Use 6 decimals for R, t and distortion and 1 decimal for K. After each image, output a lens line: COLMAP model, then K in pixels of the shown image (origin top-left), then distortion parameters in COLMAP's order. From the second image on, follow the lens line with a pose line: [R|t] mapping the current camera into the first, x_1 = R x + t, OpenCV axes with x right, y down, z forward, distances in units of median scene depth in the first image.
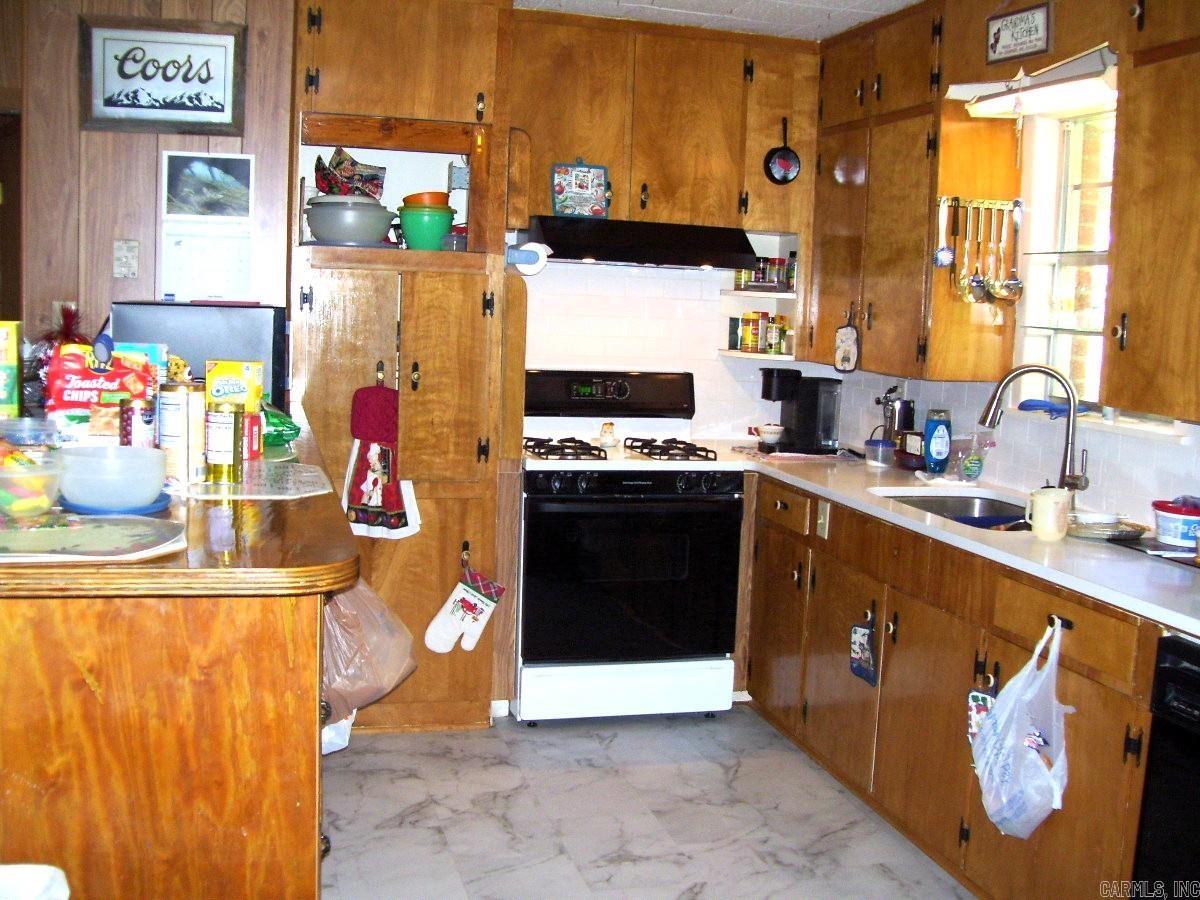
lens RADIAL K [[1295.3, 0, 604.4], [0, 1295.3, 458.1], [0, 0, 1]] dist [-0.139656, 0.000000]
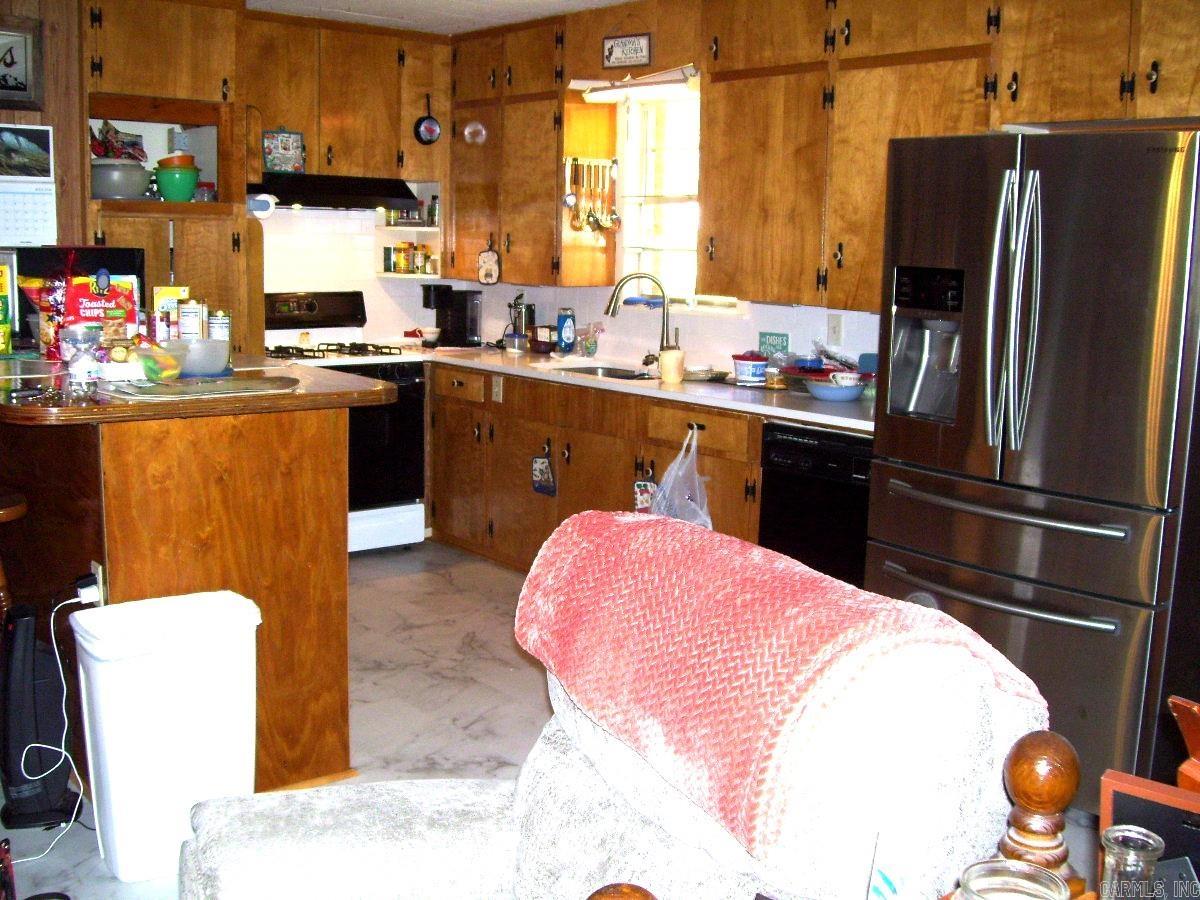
lens RADIAL K [[1295.3, 0, 597.5], [0, 1295.3, 440.7], [0, 0, 1]] dist [-0.139656, 0.000000]
pose [[0.915487, -0.079349, 0.394445, -0.293821], [0.062239, 0.996489, 0.056007, 0.031723], [-0.397504, -0.026724, 0.917211, -0.340507]]
